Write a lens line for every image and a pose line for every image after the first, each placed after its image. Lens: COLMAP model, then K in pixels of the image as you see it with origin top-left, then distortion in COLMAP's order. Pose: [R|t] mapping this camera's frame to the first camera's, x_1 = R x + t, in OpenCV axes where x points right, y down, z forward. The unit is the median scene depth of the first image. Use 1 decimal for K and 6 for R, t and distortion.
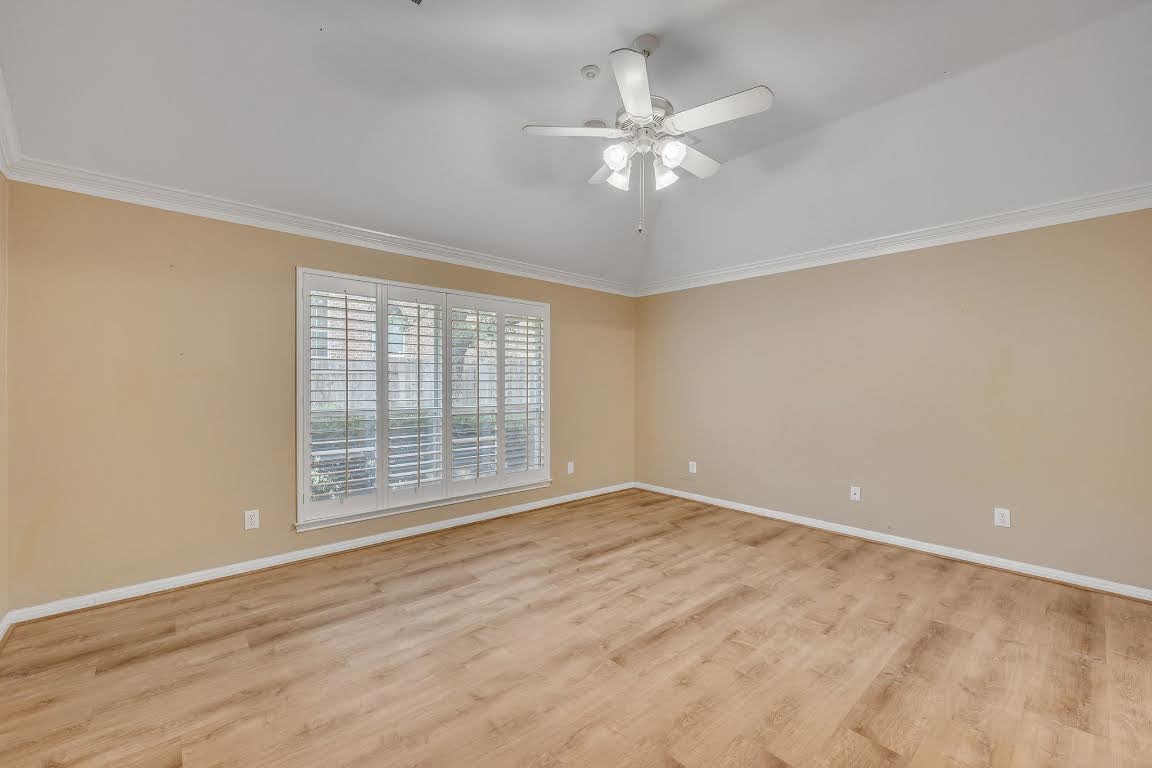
lens RADIAL K [[475.1, 0, 576.0], [0, 475.1, 384.0], [0, 0, 1]] dist [-0.000615, 0.000013]
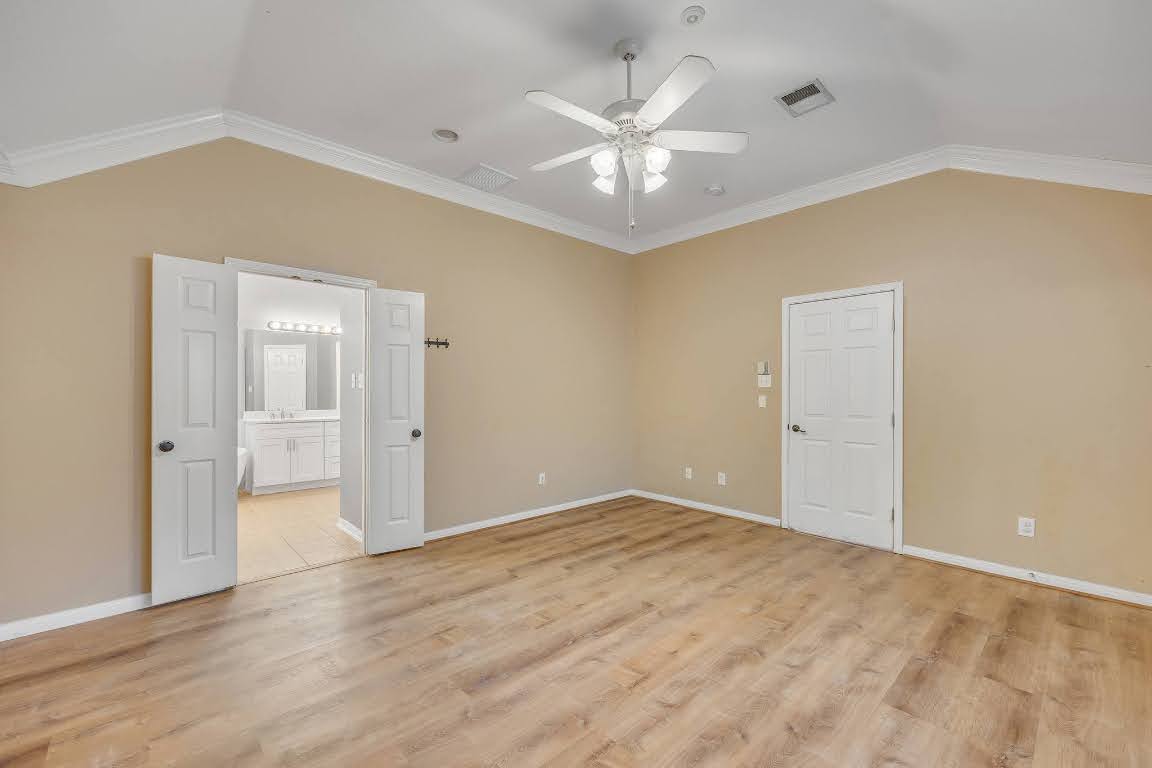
lens RADIAL K [[475.1, 0, 576.0], [0, 475.1, 384.0], [0, 0, 1]] dist [-0.000615, 0.000013]
pose [[-0.999967, -0.005892, -0.005666, 0.249726], [-0.005791, 0.999826, -0.017730, 0.005191], [0.005770, -0.017697, -0.999827, 1.936044]]
